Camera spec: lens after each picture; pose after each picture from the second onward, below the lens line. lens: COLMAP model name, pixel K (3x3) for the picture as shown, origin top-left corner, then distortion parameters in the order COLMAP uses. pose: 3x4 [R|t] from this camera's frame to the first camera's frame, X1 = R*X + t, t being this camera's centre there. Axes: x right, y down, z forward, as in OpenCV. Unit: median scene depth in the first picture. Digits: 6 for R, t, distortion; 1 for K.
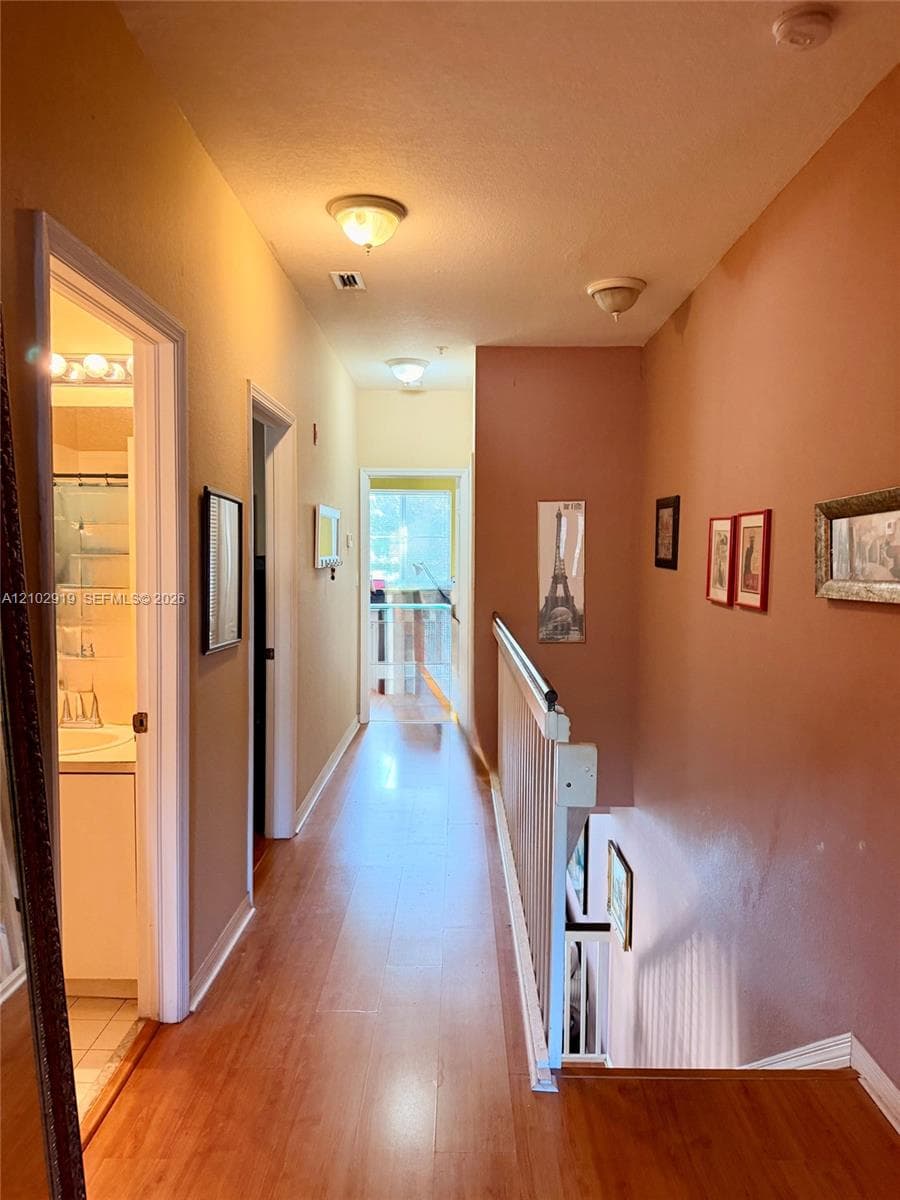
lens RADIAL K [[850.4, 0, 450.0], [0, 850.4, 600.0], [0, 0, 1]] dist [0.092710, -0.116754]
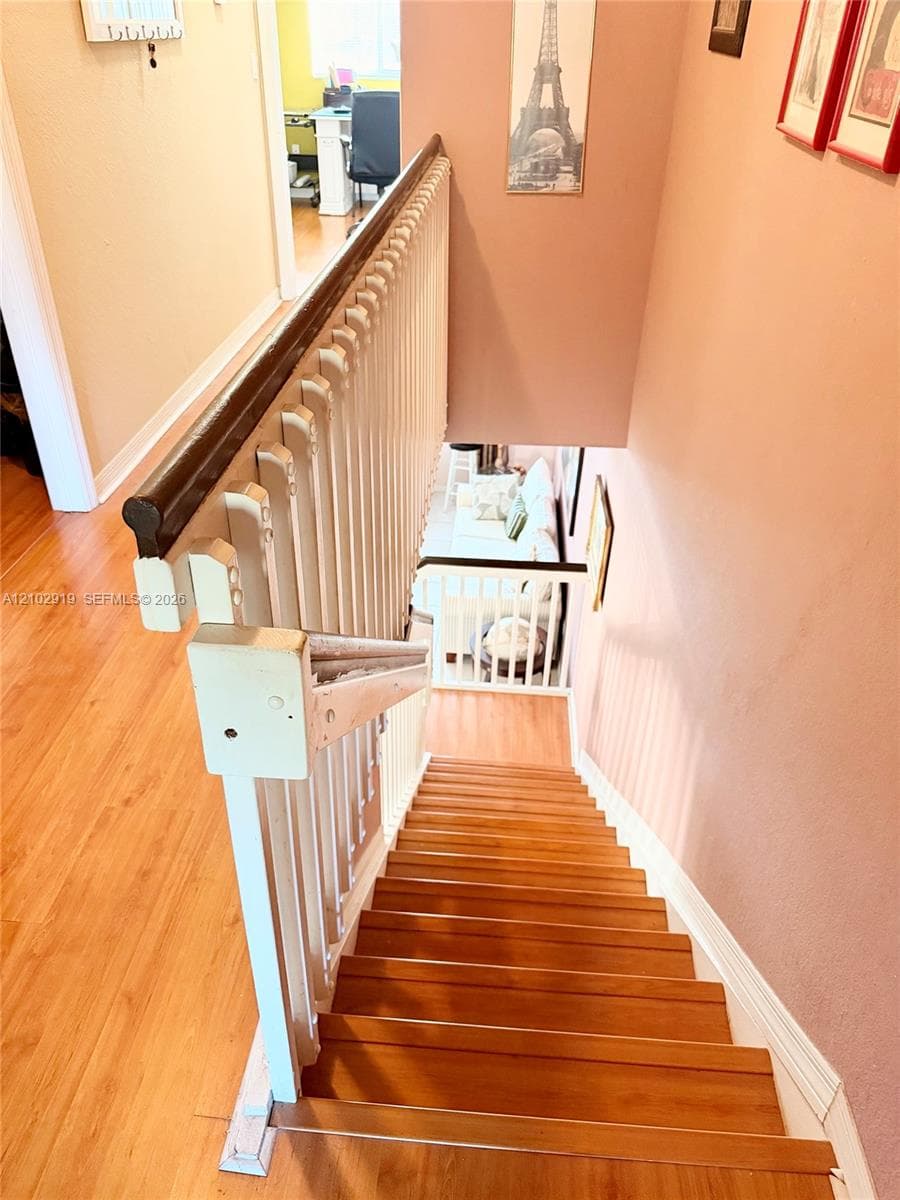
lens RADIAL K [[850.4, 0, 450.0], [0, 850.4, 600.0], [0, 0, 1]] dist [0.092710, -0.116754]
pose [[0.997901, 0.047446, -0.044063, 0.105161], [-0.018945, 0.864661, 0.501998, -0.008970], [0.061918, -0.500110, 0.863745, 0.304165]]
